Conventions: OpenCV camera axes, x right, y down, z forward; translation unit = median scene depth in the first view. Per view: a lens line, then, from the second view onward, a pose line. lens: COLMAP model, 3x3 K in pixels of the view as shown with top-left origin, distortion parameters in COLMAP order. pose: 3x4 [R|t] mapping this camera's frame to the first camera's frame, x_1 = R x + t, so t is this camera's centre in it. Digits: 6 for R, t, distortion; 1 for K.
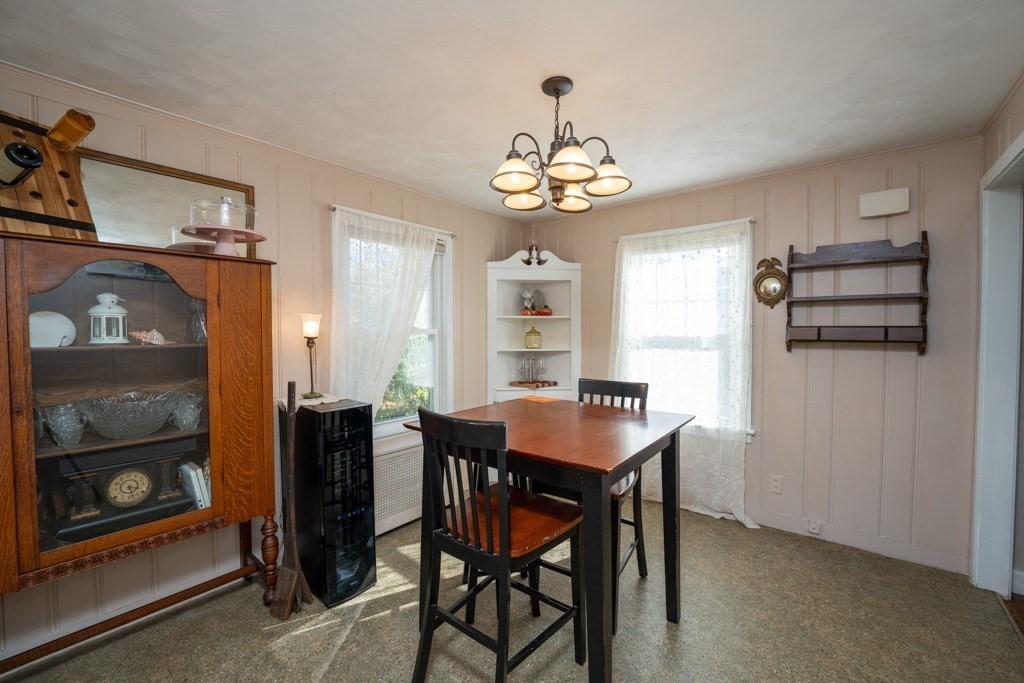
lens RADIAL K [[411.4, 0, 514.3], [0, 411.4, 339.4], [0, 0, 1]] dist [-0.028126, 0.002292]
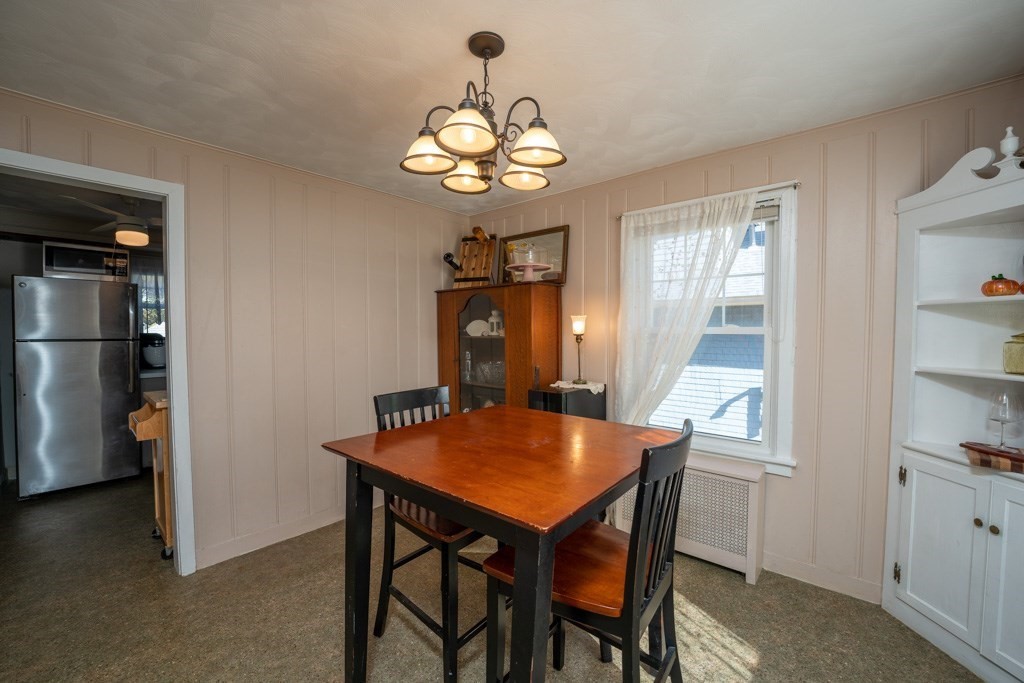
lens RADIAL K [[411.4, 0, 512.3], [0, 411.4, 339.4], [0, 0, 1]] dist [-0.028126, 0.002292]
pose [[-0.027553, 0.032131, -0.999104, 0.741669], [-0.017126, 0.999321, 0.032610, -0.027294], [0.999474, 0.018010, -0.026984, 0.818130]]
